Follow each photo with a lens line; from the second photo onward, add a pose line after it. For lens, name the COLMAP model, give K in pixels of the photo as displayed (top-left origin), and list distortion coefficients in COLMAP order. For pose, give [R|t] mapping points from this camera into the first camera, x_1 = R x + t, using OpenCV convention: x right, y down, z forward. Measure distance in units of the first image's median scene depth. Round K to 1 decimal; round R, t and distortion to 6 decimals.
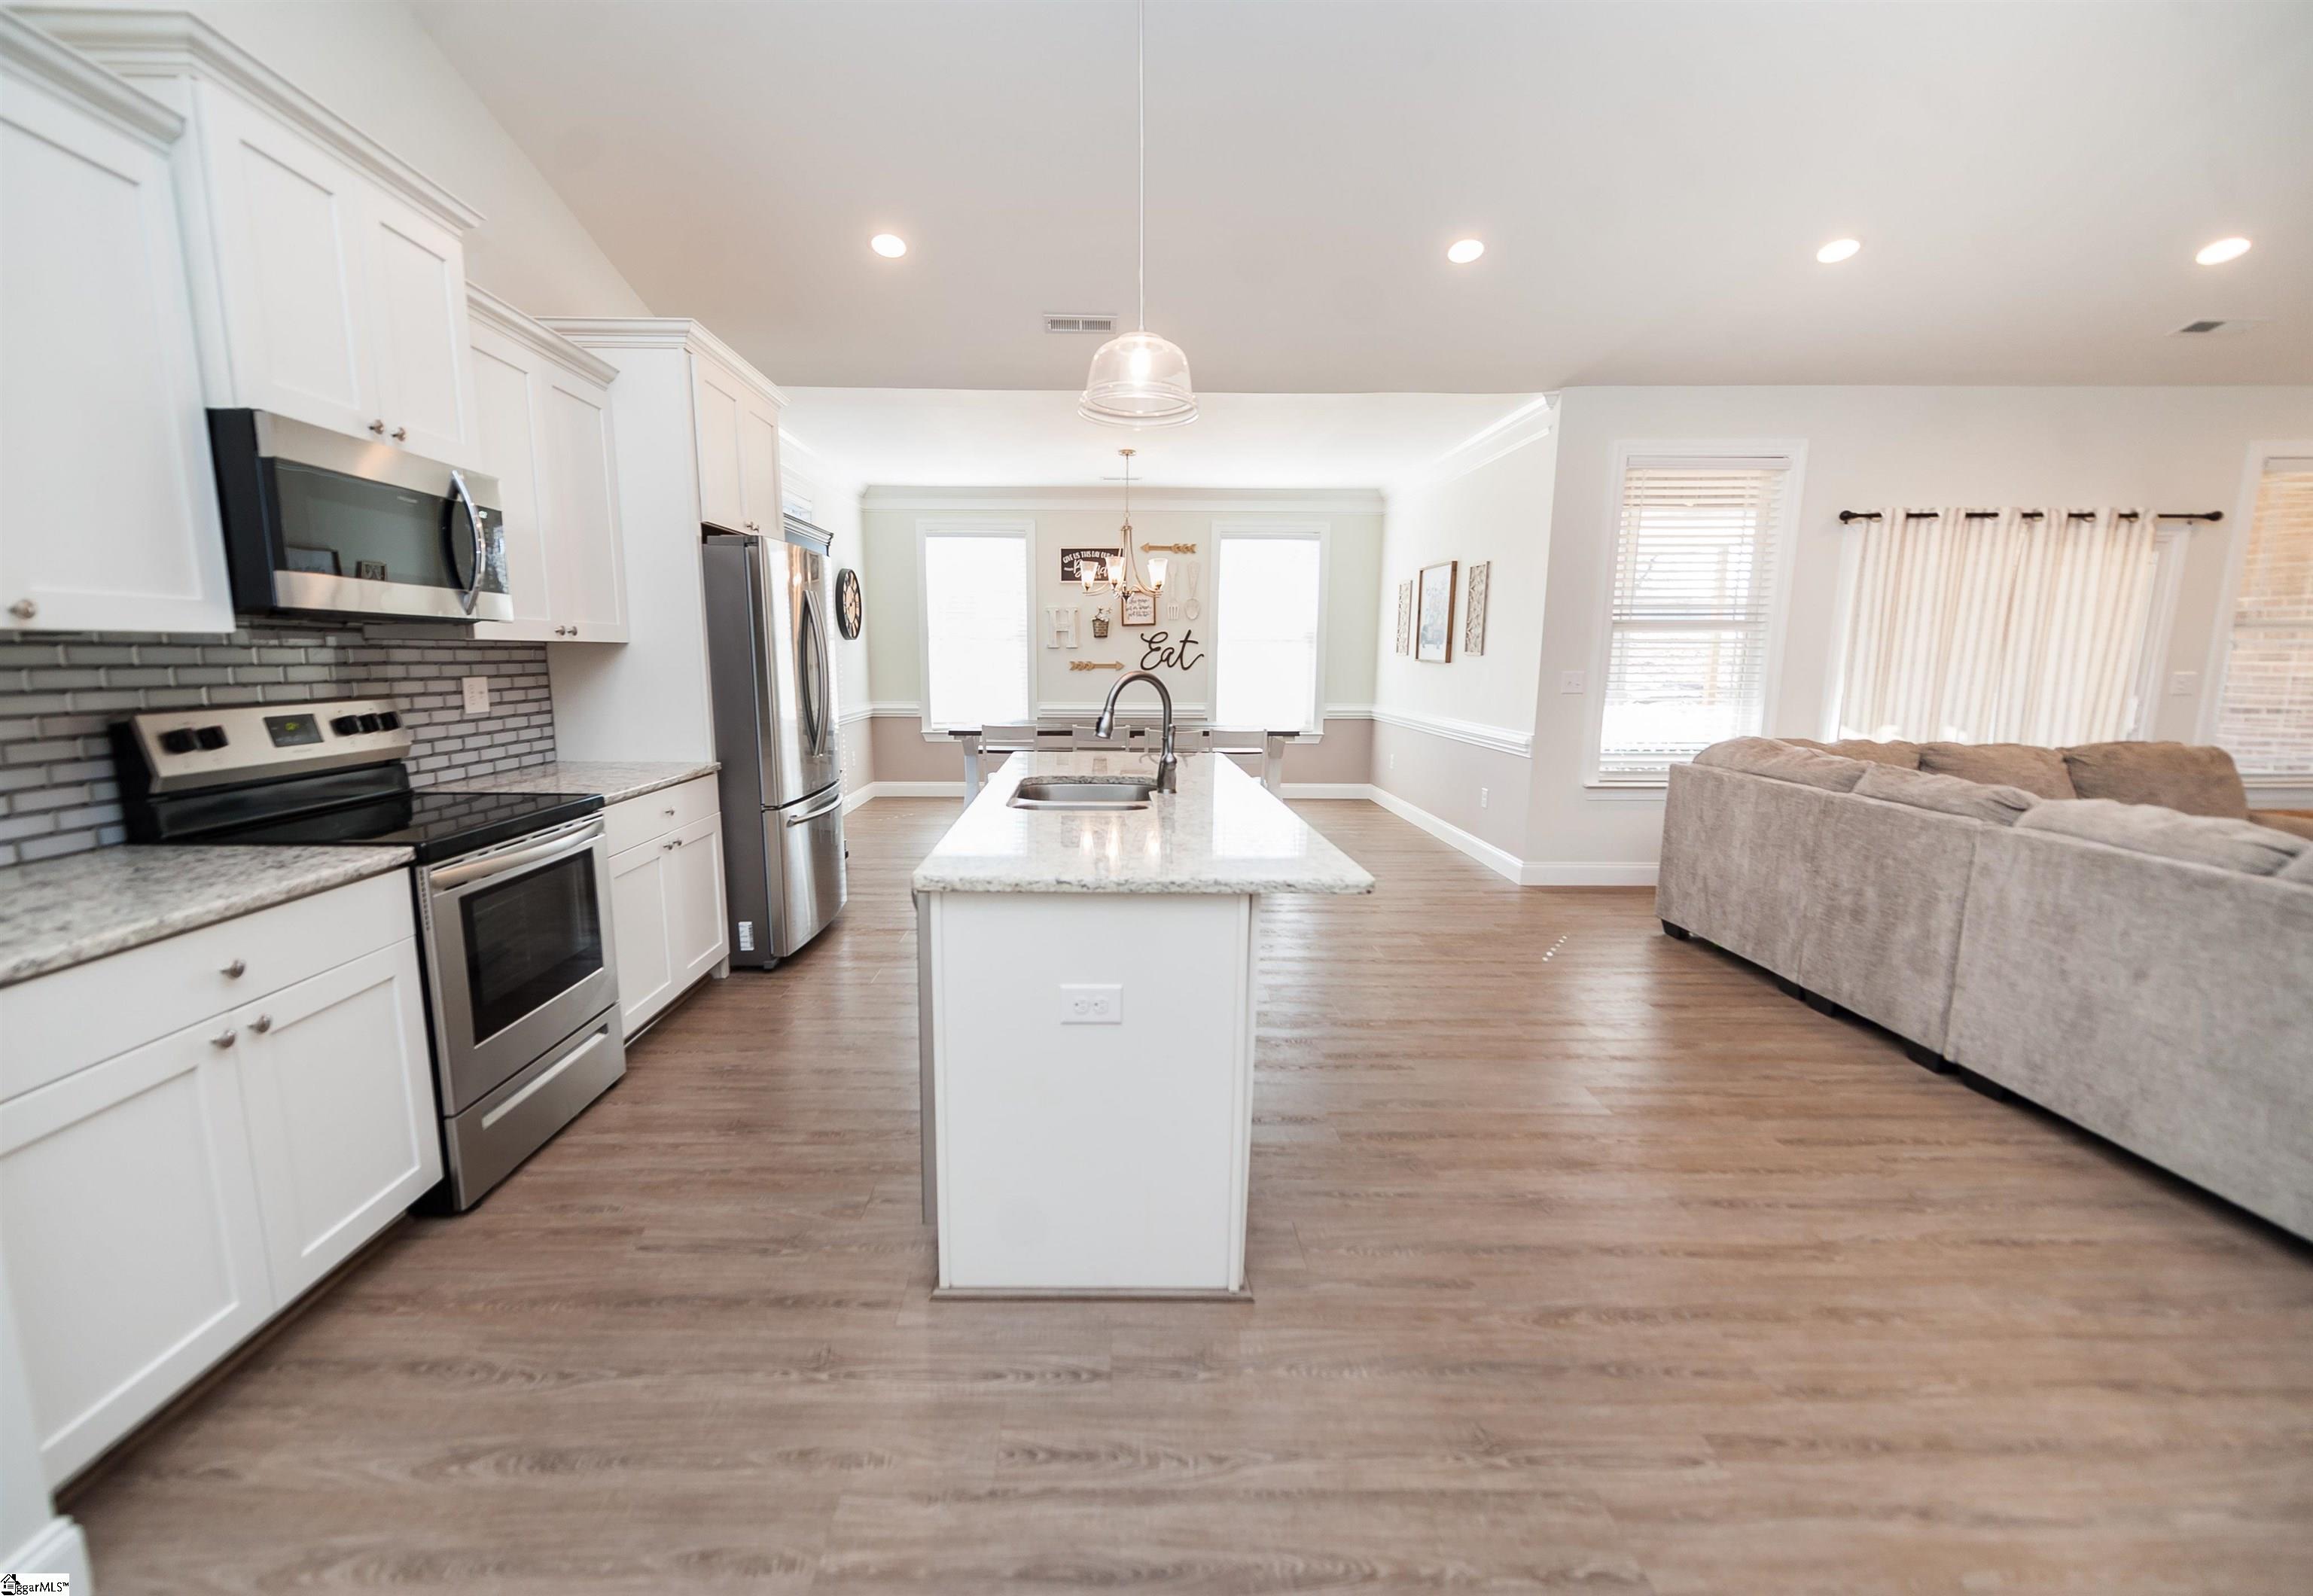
lens RADIAL K [[951.5, 0, 1114.6], [0, 951.5, 802.7], [0, 0, 1]] dist [0.016845, -0.004639]
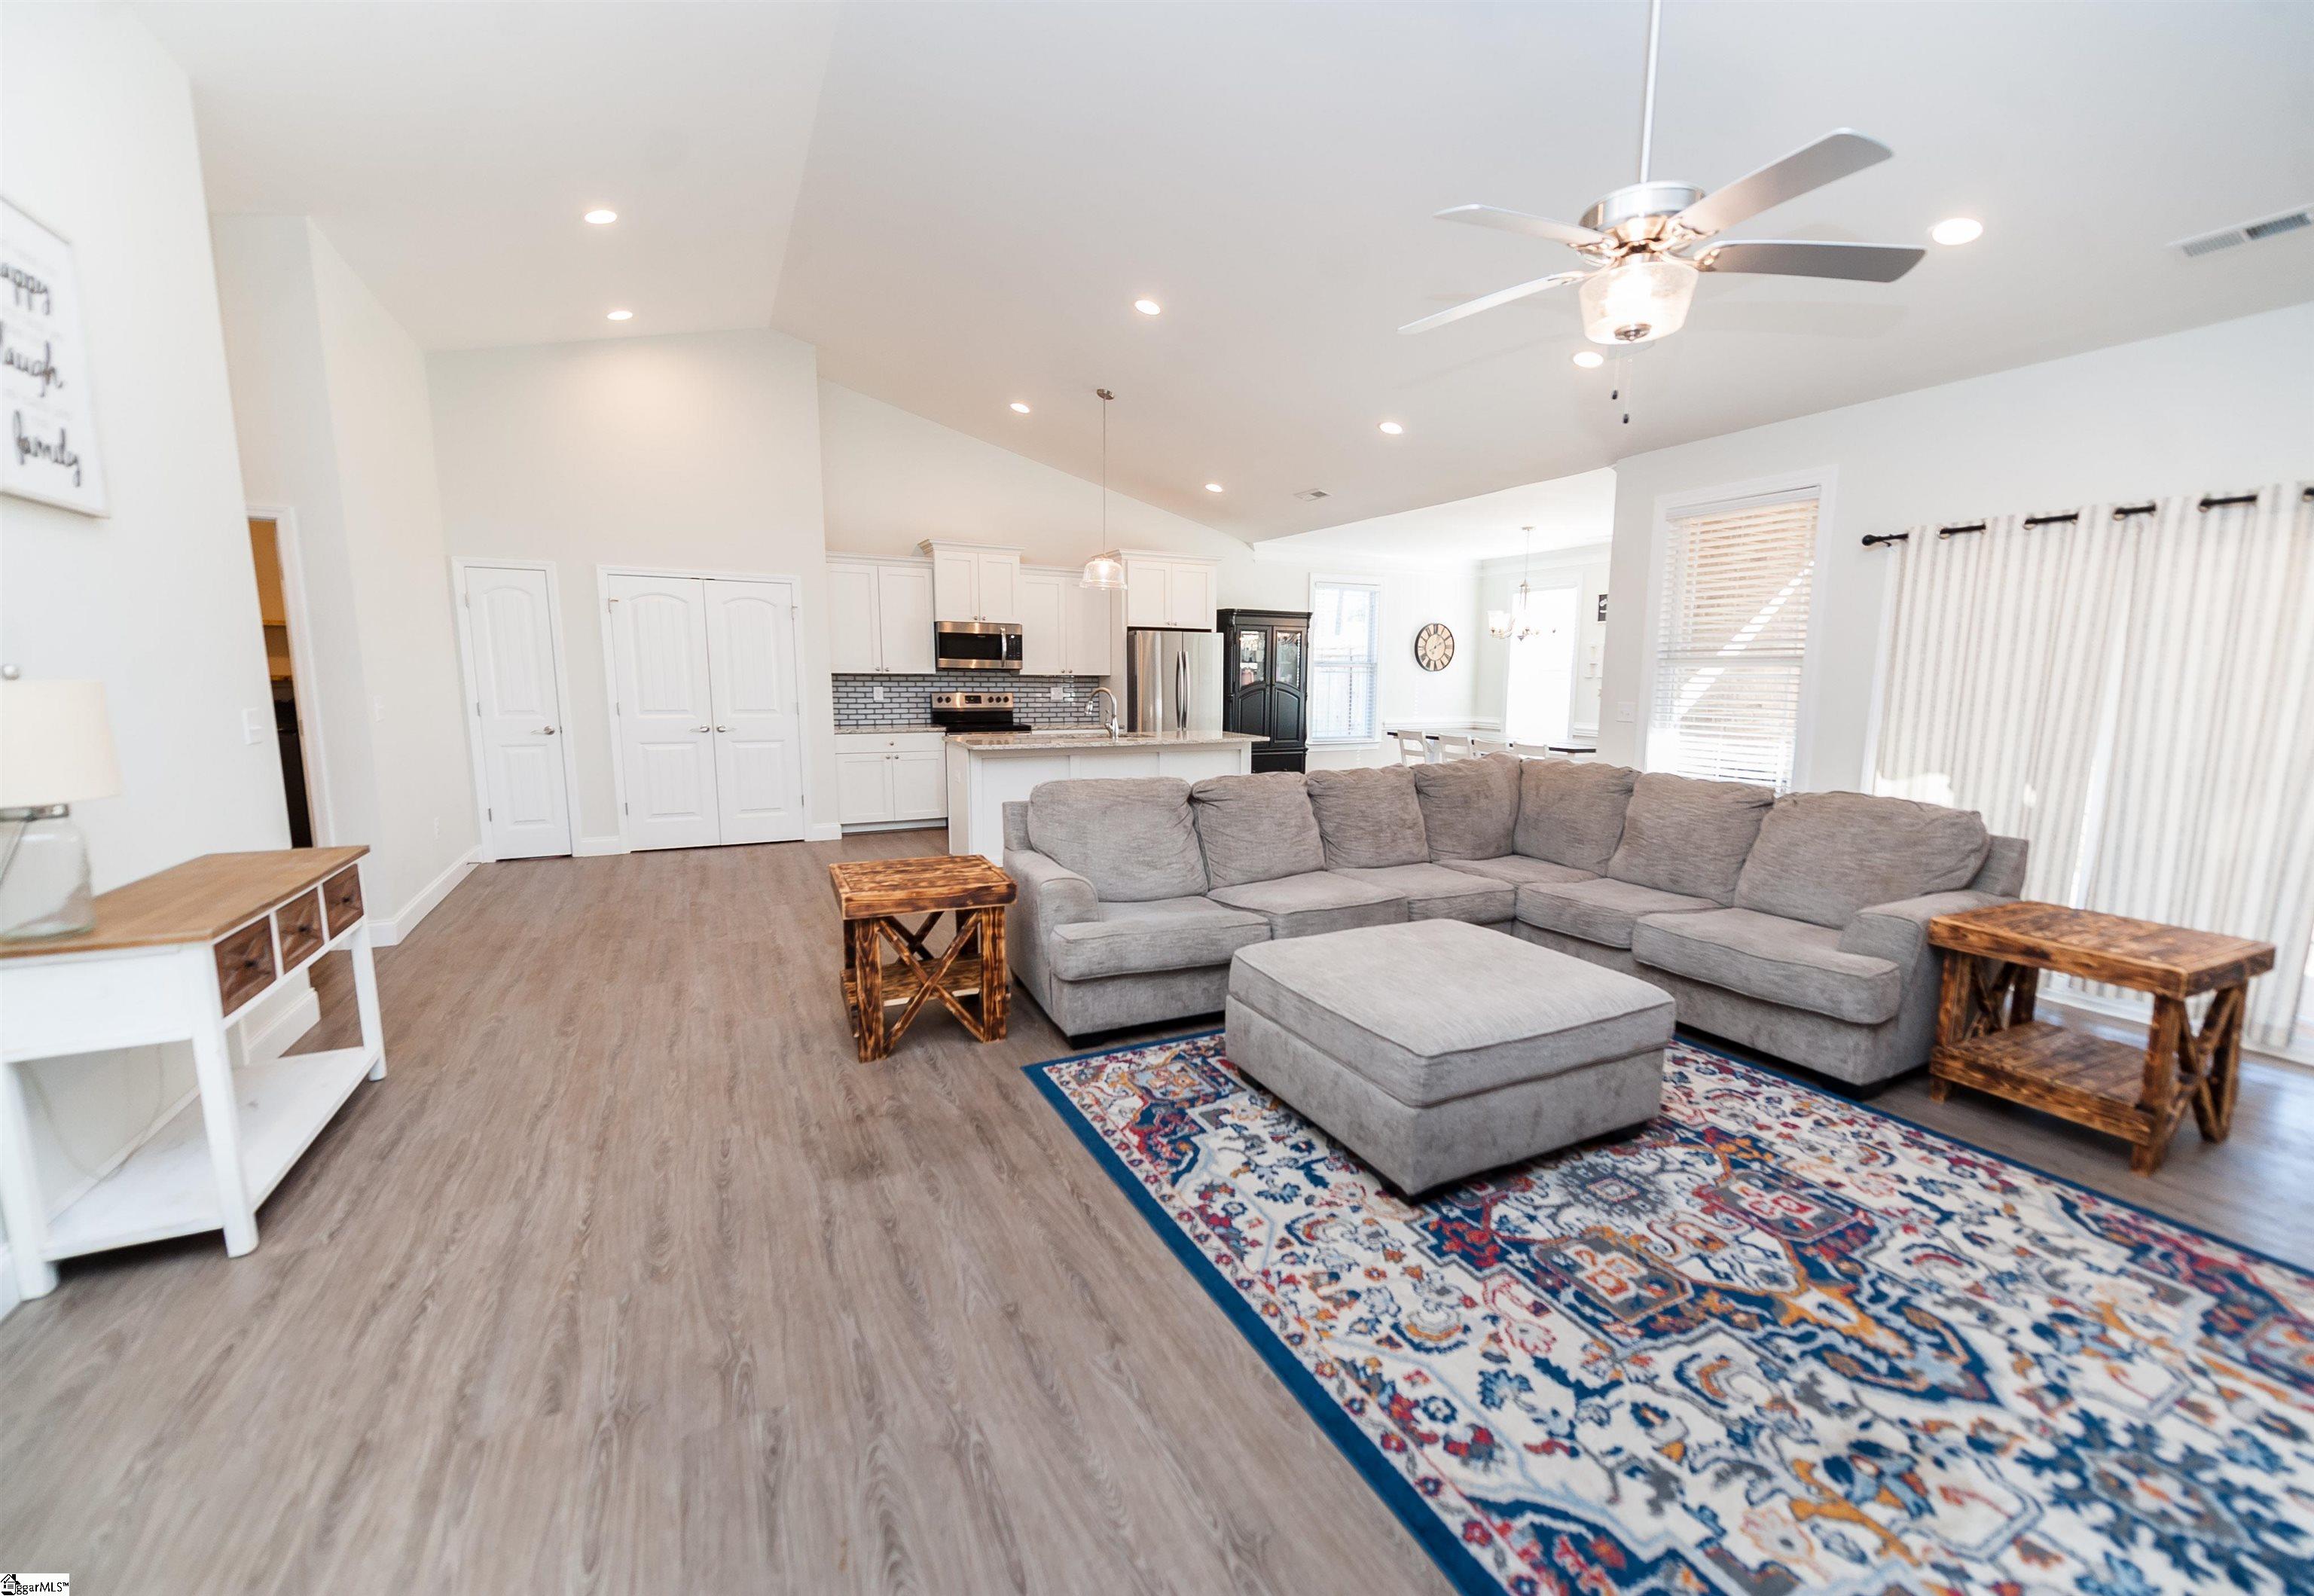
lens RADIAL K [[951.7, 0, 1196.8], [0, 951.7, 809.0], [0, 0, 1]] dist [0.019050, -0.007788]
pose [[0.454537, 0.128670, -0.881385, 0.831851], [-0.146337, 0.986853, 0.068601, -0.011285], [0.878625, 0.097797, 0.467390, 0.027983]]
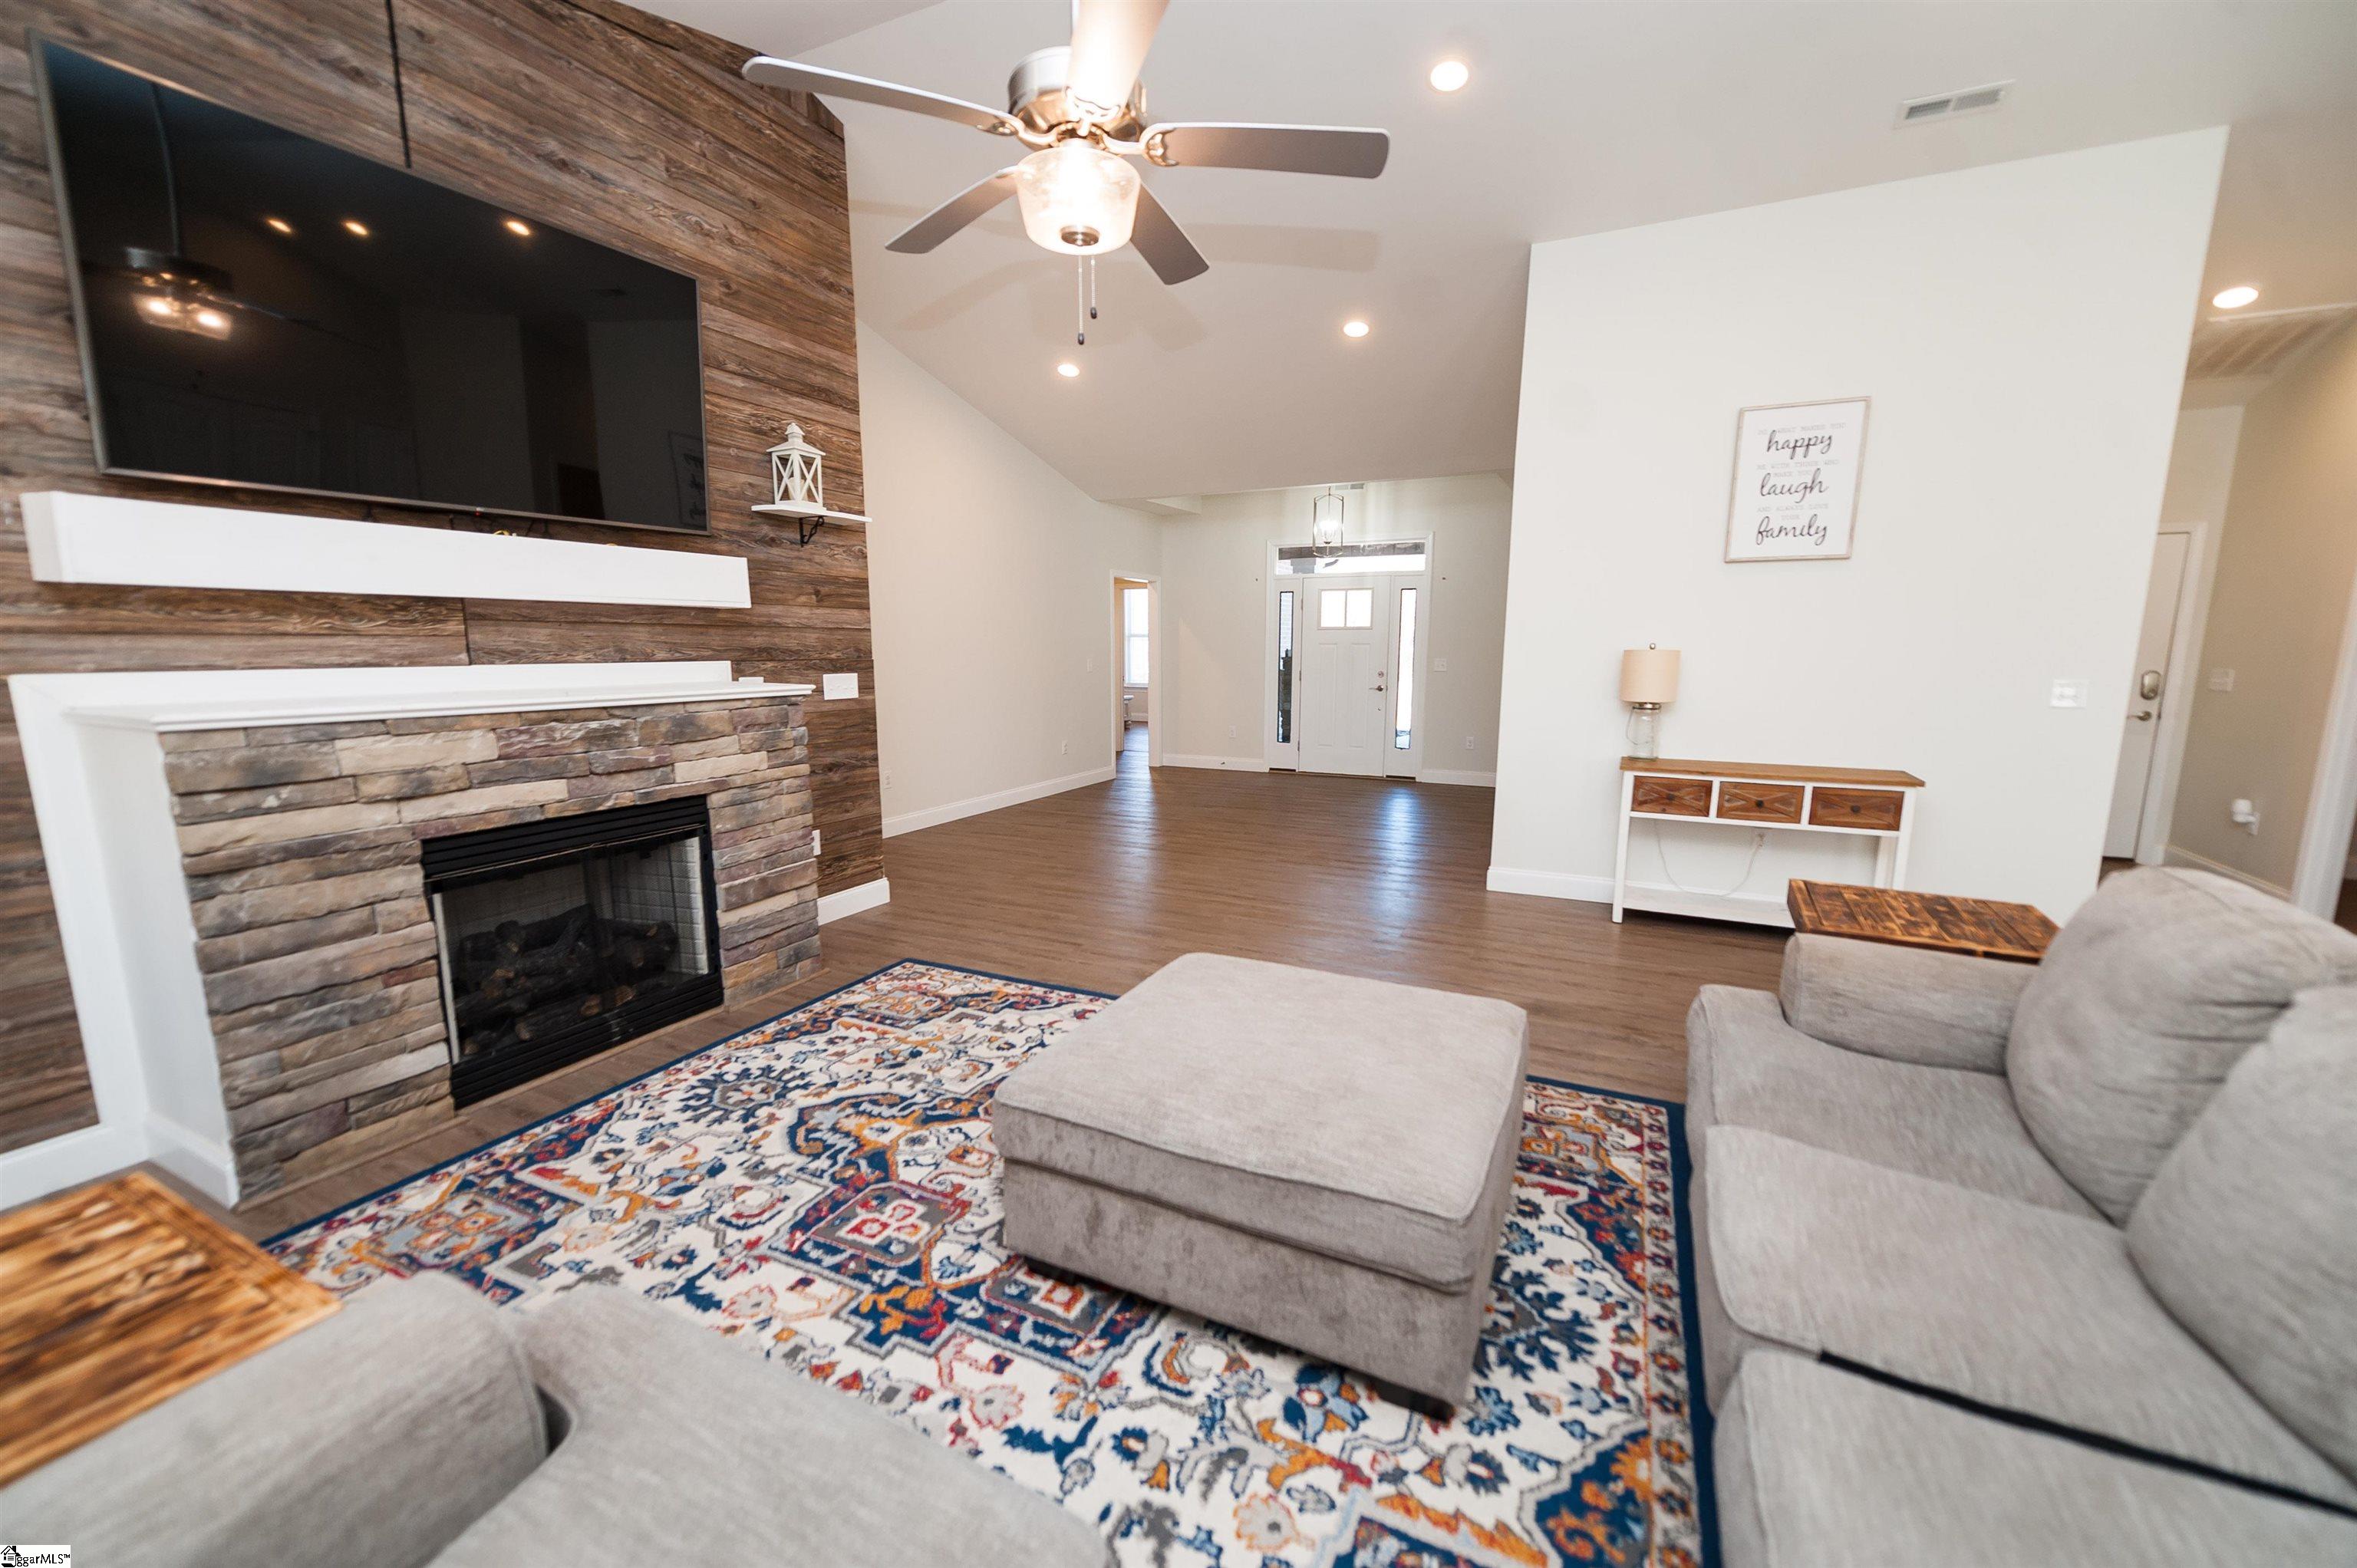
lens RADIAL K [[932.4, 0, 1175.8], [0, 932.4, 796.7], [0, 0, 1]] dist [0.017473, -0.006284]
pose [[-0.895578, -0.077899, 0.438031, 0.470076], [0.063957, 0.951784, 0.300028, -0.087303], [-0.440283, 0.296714, -0.847415, 0.513092]]
